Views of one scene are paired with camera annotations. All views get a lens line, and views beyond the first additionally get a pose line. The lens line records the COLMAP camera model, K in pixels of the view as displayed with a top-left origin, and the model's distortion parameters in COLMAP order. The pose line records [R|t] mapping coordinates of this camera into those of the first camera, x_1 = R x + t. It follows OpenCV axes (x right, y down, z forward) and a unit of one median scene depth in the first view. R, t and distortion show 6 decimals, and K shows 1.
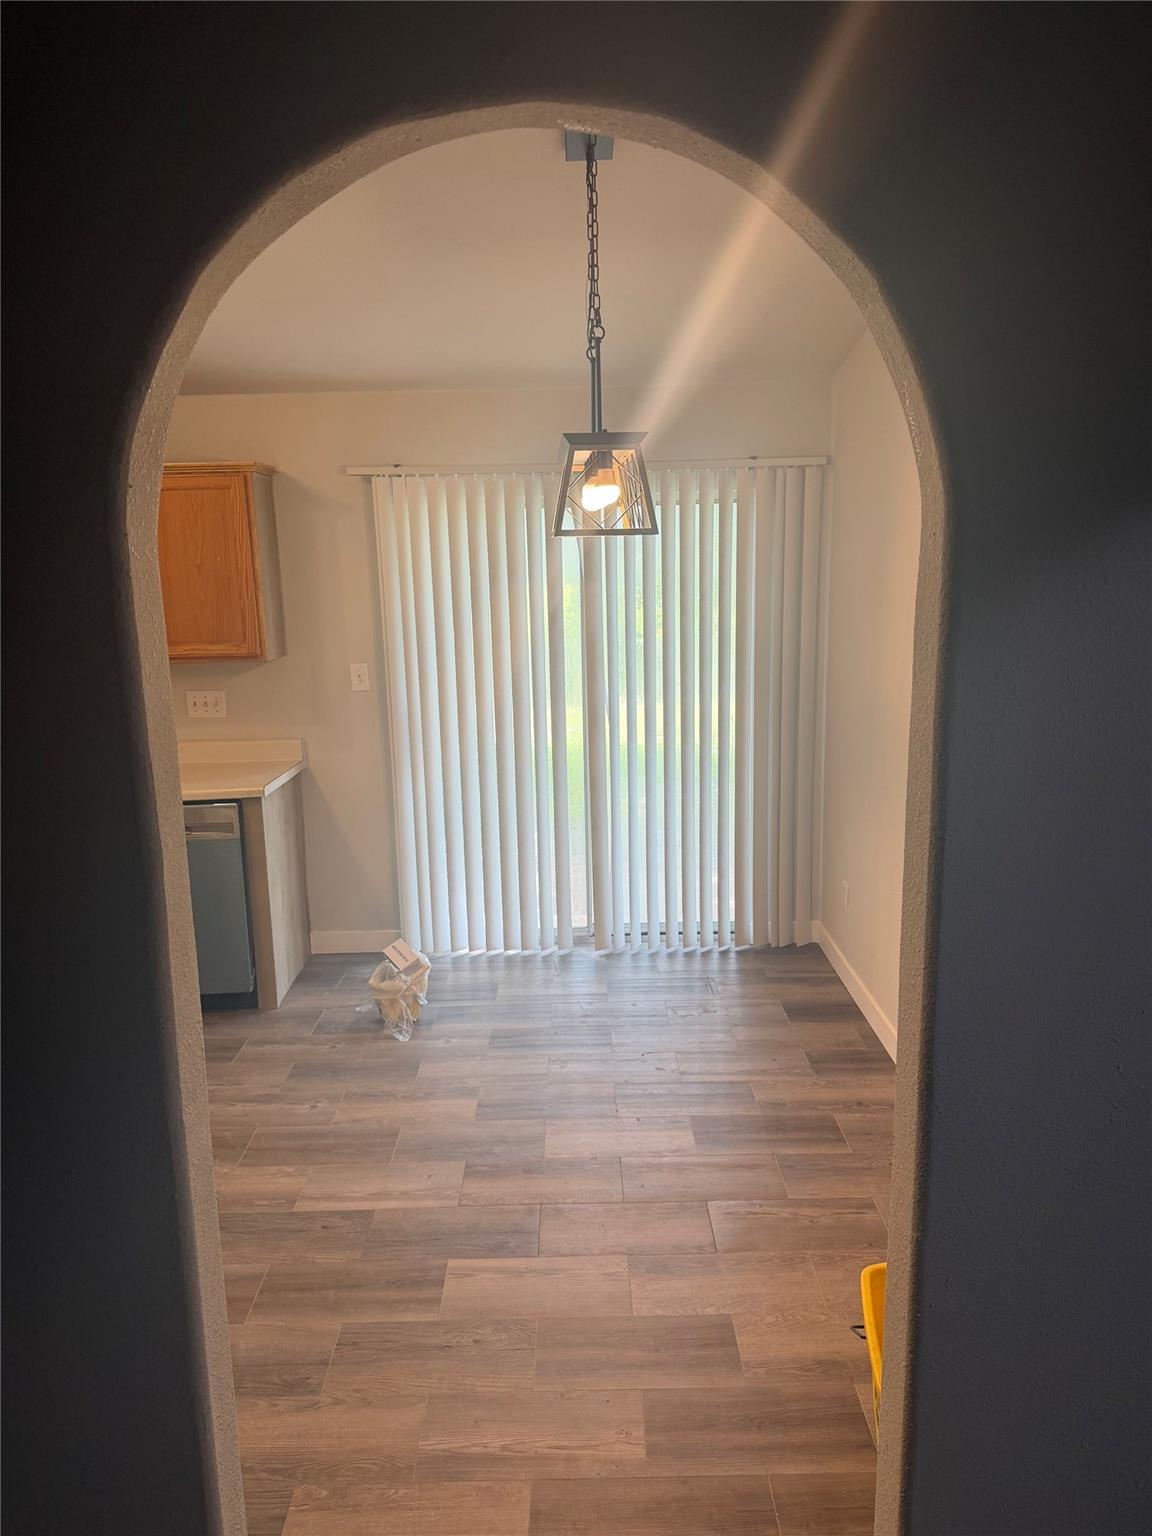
lens RADIAL K [[1077.1, 0, 577.6], [0, 1077.1, 770.5], [0, 0, 1]] dist [0.004952, 0.005584]
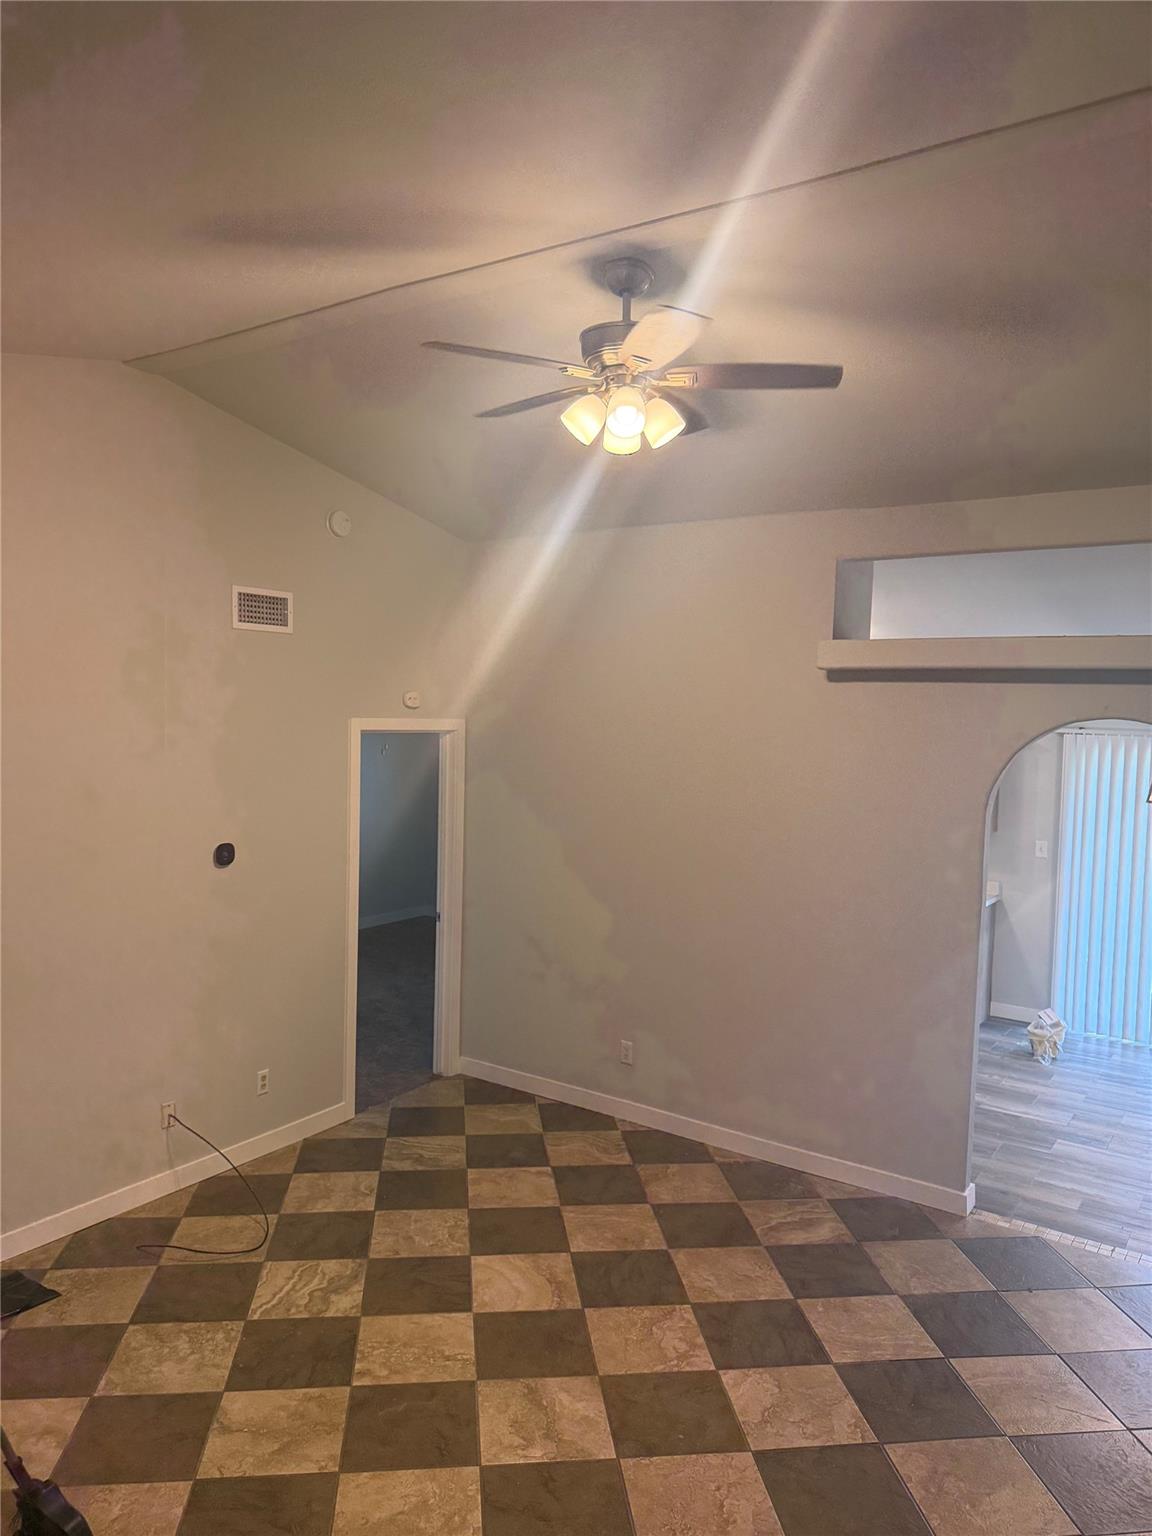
lens RADIAL K [[1077.1, 0, 576.6], [0, 1077.1, 771.9], [0, 0, 1]] dist [0.004952, 0.005584]
pose [[0.820064, 0.076679, -0.567112, 0.160002], [-0.149835, 0.985182, -0.083460, 0.046137], [0.552309, 0.153415, 0.819401, -0.863780]]
